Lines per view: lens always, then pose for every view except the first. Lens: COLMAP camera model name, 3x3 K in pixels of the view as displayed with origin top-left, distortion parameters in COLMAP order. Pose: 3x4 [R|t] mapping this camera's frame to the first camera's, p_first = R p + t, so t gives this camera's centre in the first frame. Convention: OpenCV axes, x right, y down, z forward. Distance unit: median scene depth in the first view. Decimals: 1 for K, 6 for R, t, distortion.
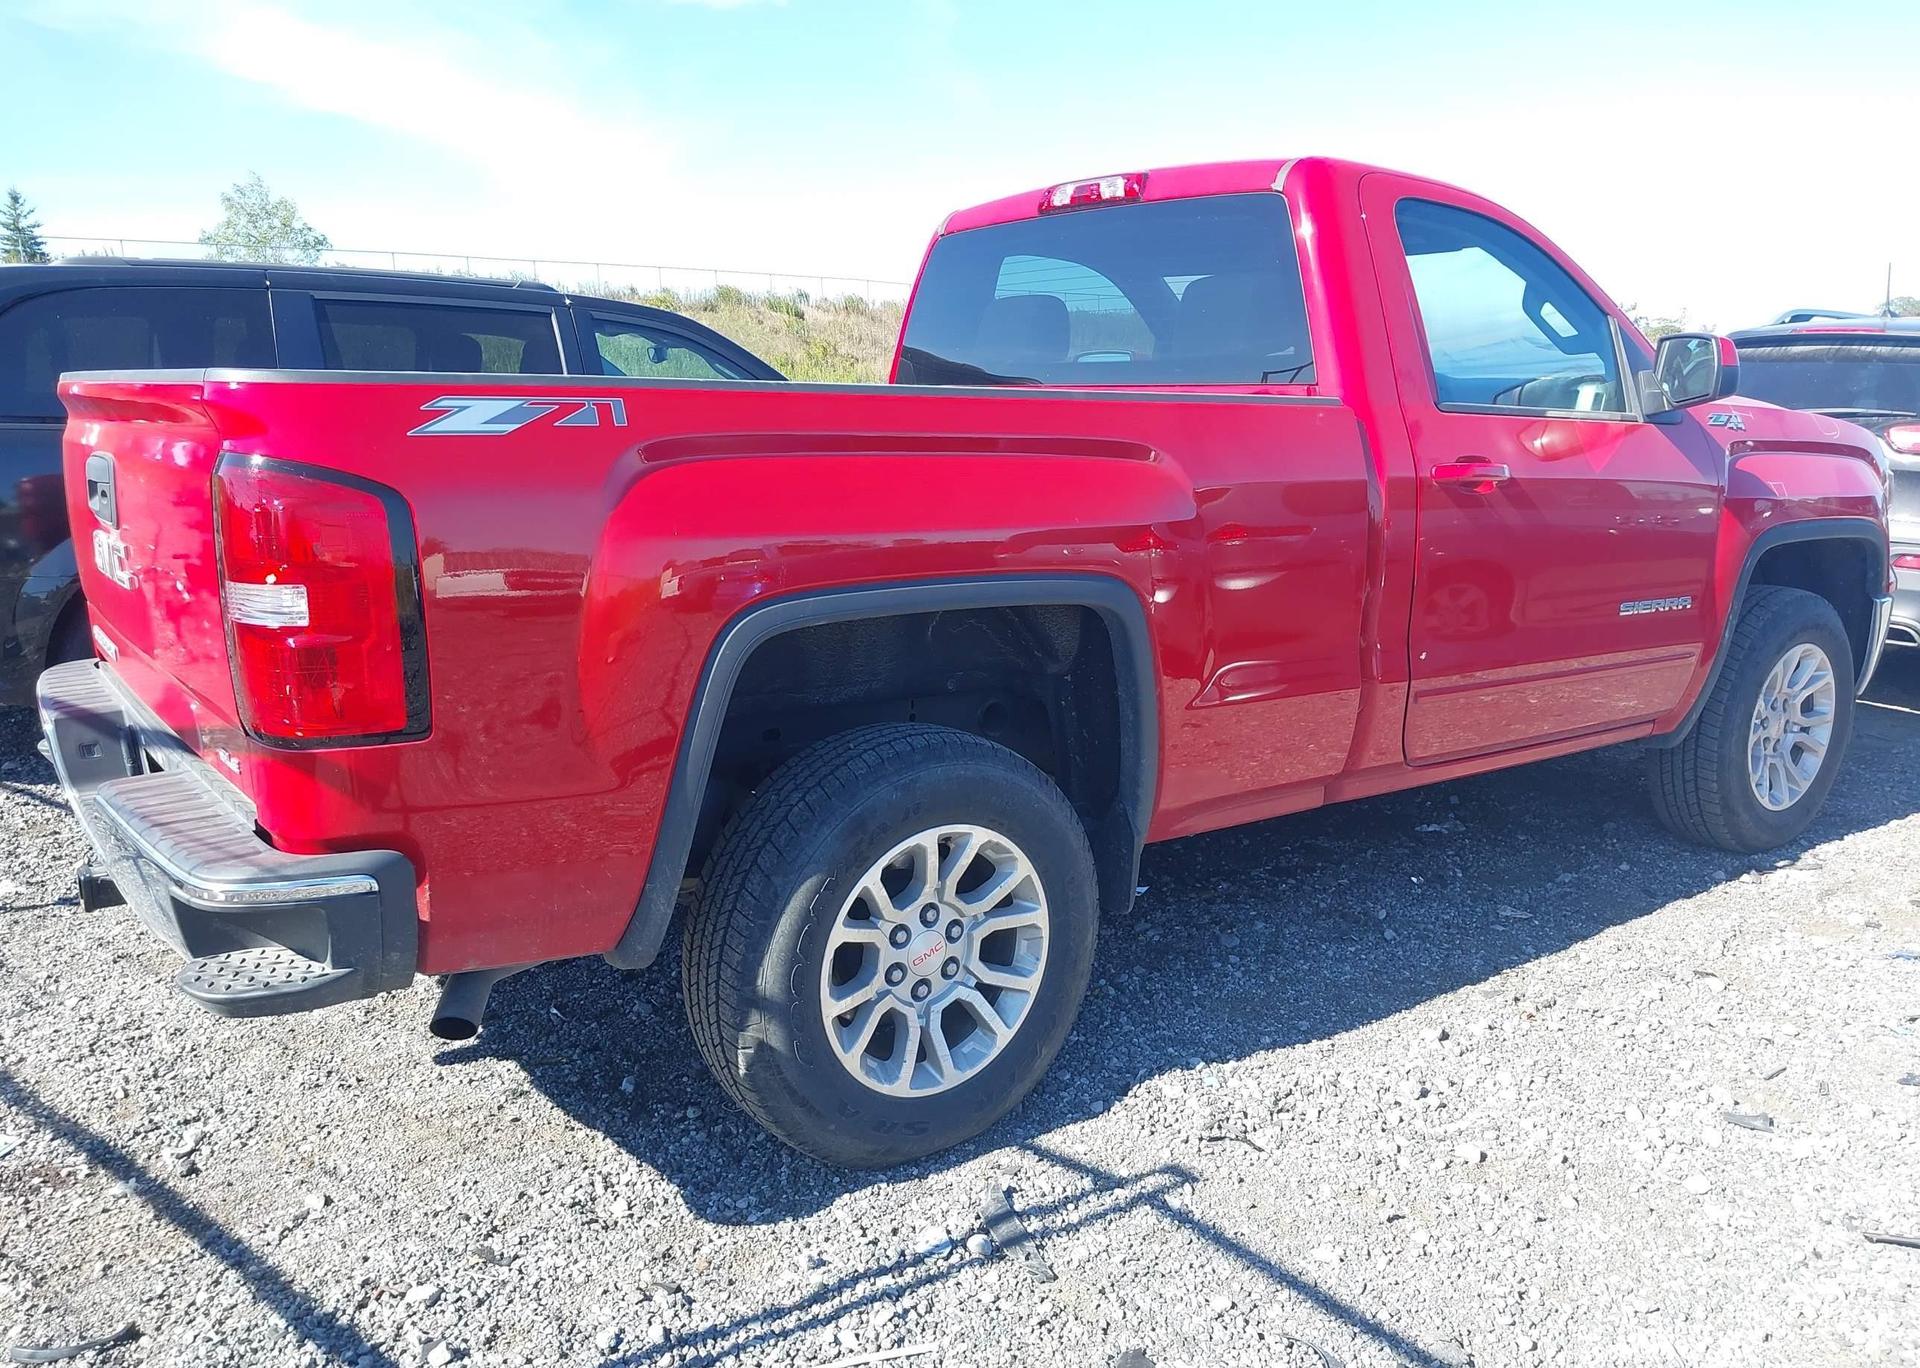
lens RADIAL K [[1555.2, 0, 1036.9], [0, 1555.2, 690.1], [0, 0, 1]] dist [0.027930, -0.052881]
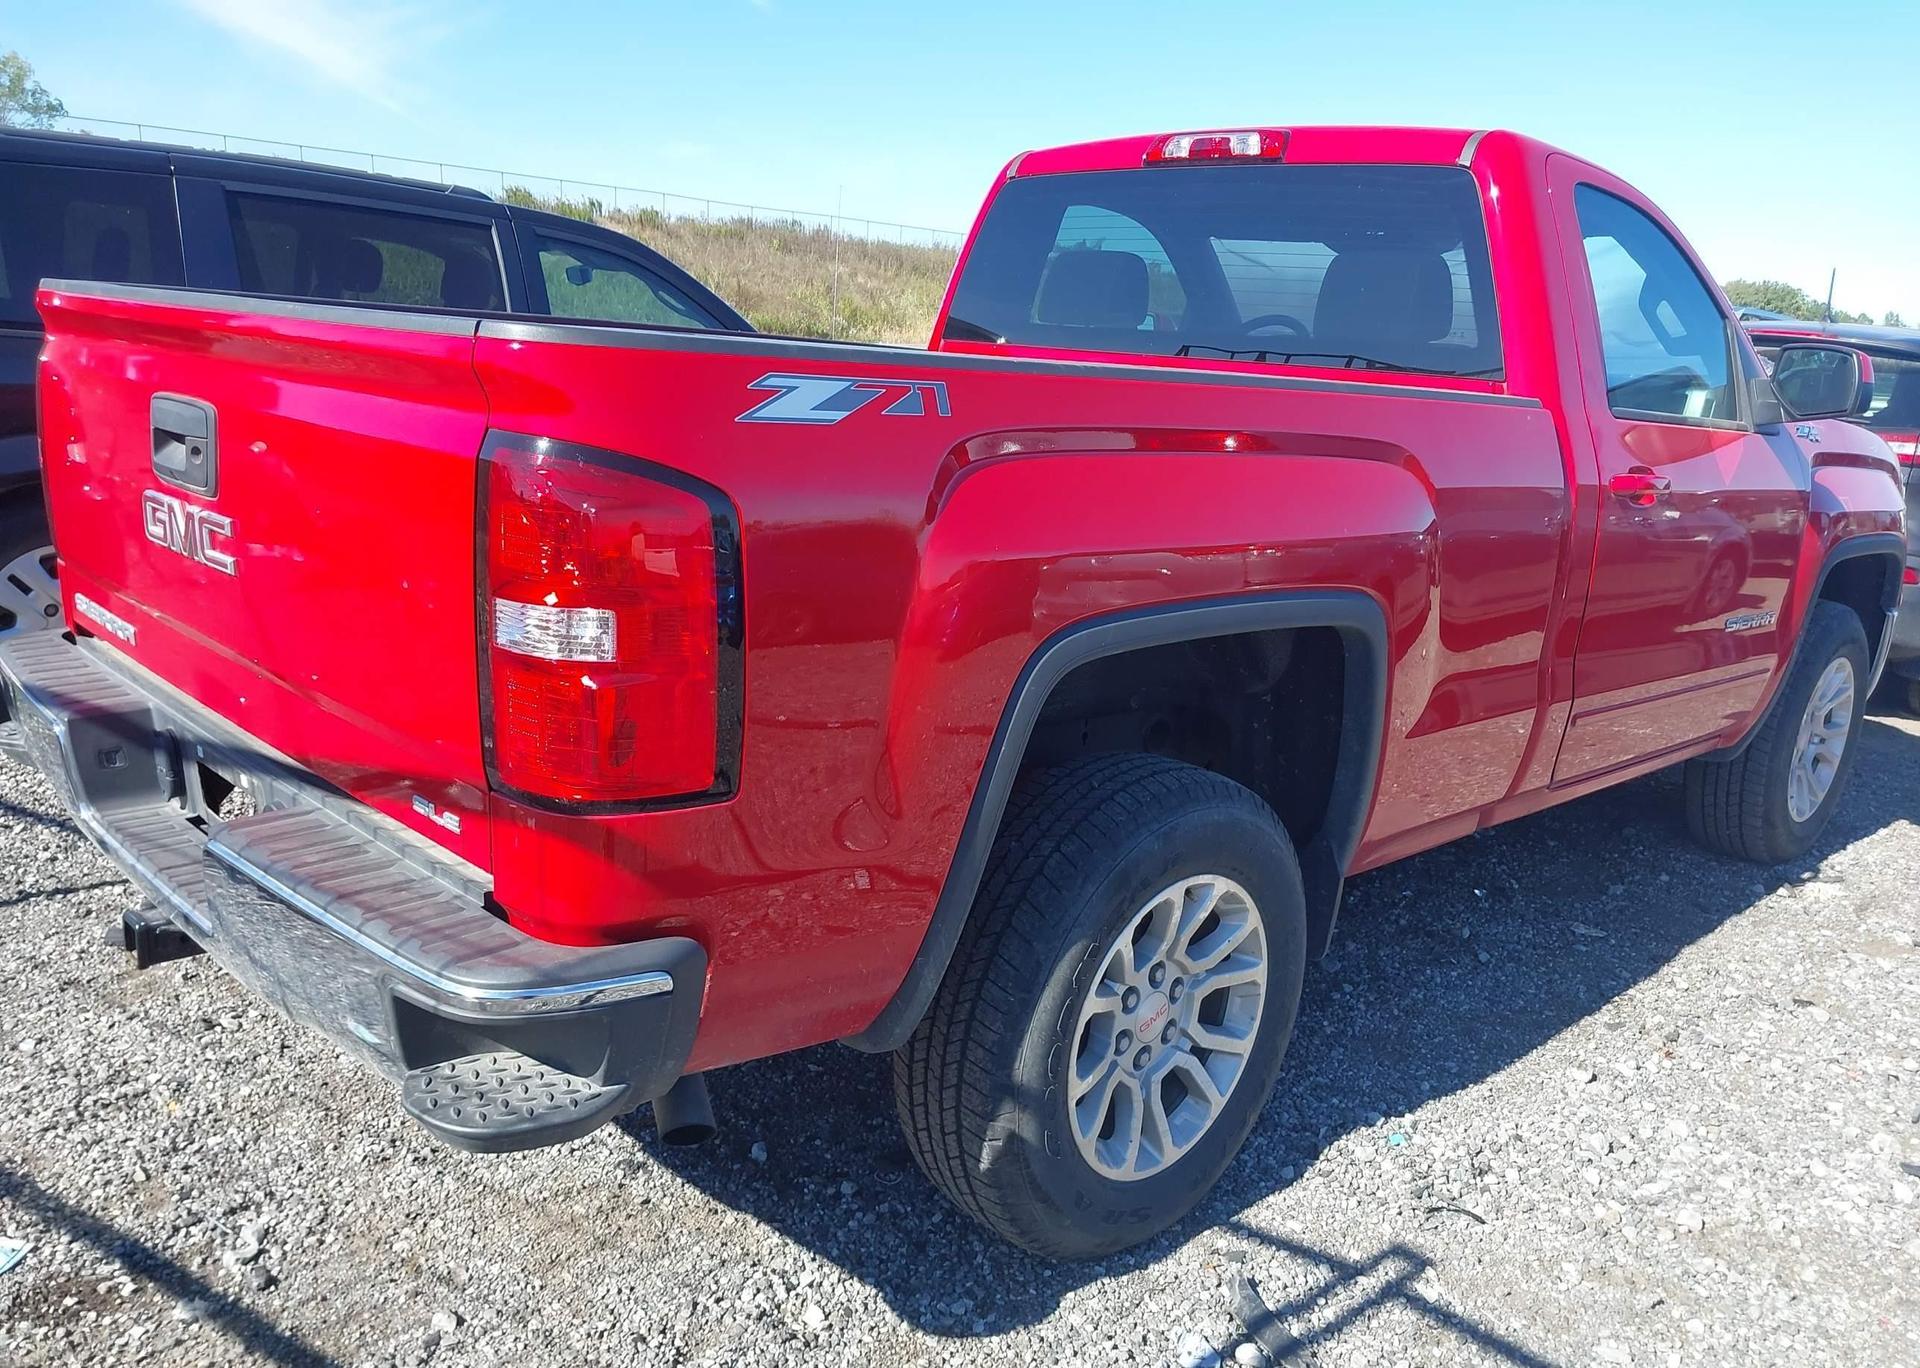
lens RADIAL K [[1555.2, 0, 1036.9], [0, 1555.2, 690.1], [0, 0, 1]] dist [0.027930, -0.052881]
pose [[0.988547, 0.029422, 0.148016, -0.260100], [-0.035390, 0.998656, 0.037853, -0.045068], [-0.146704, -0.042657, 0.988260, 0.137388]]
